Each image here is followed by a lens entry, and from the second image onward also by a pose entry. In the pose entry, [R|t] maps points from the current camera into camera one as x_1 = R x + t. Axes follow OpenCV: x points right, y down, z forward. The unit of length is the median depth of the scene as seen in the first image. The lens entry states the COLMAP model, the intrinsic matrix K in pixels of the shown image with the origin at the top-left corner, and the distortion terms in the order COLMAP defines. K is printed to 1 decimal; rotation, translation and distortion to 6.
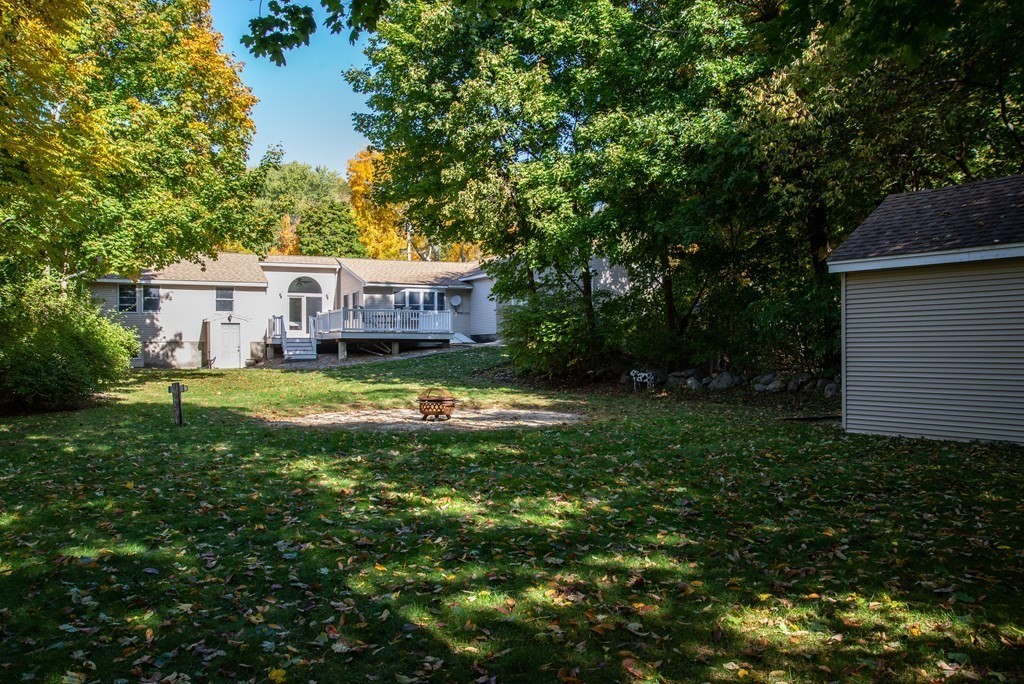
lens RADIAL K [[731.4, 0, 475.8], [0, 731.4, 341.7], [0, 0, 1]] dist [0.006903, -0.001275]
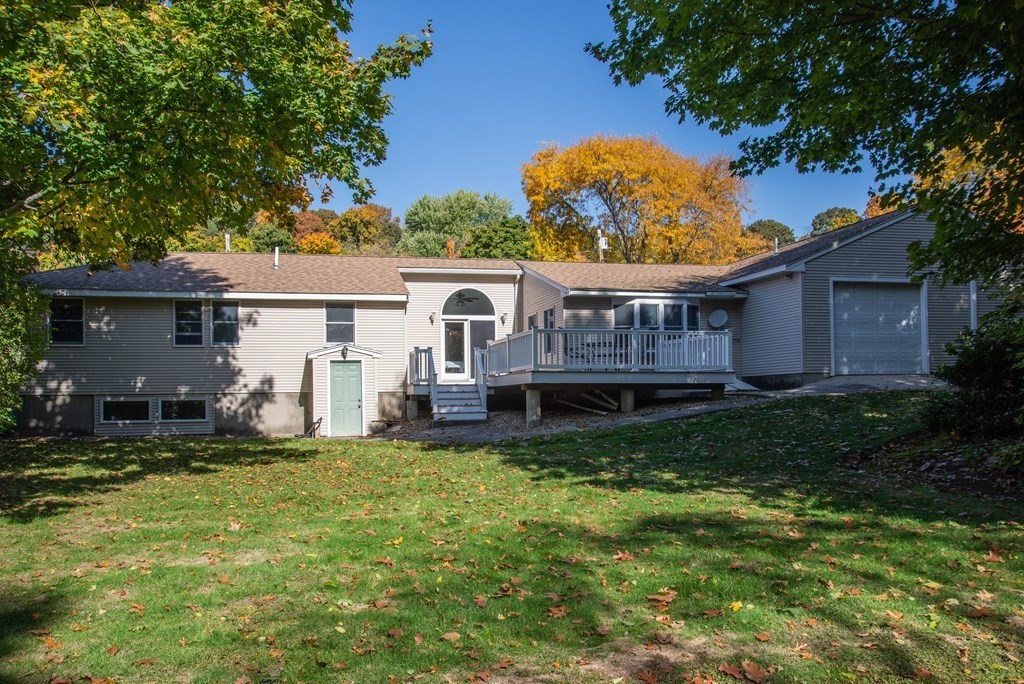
lens RADIAL K [[731.4, 0, 505.8], [0, 731.4, 347.5], [0, 0, 1]] dist [0.006903, -0.001275]
pose [[0.982257, -0.020604, -0.186405, -0.092846], [0.009248, 0.998059, -0.061587, 0.001869], [0.187312, 0.058770, 0.980541, 0.427063]]
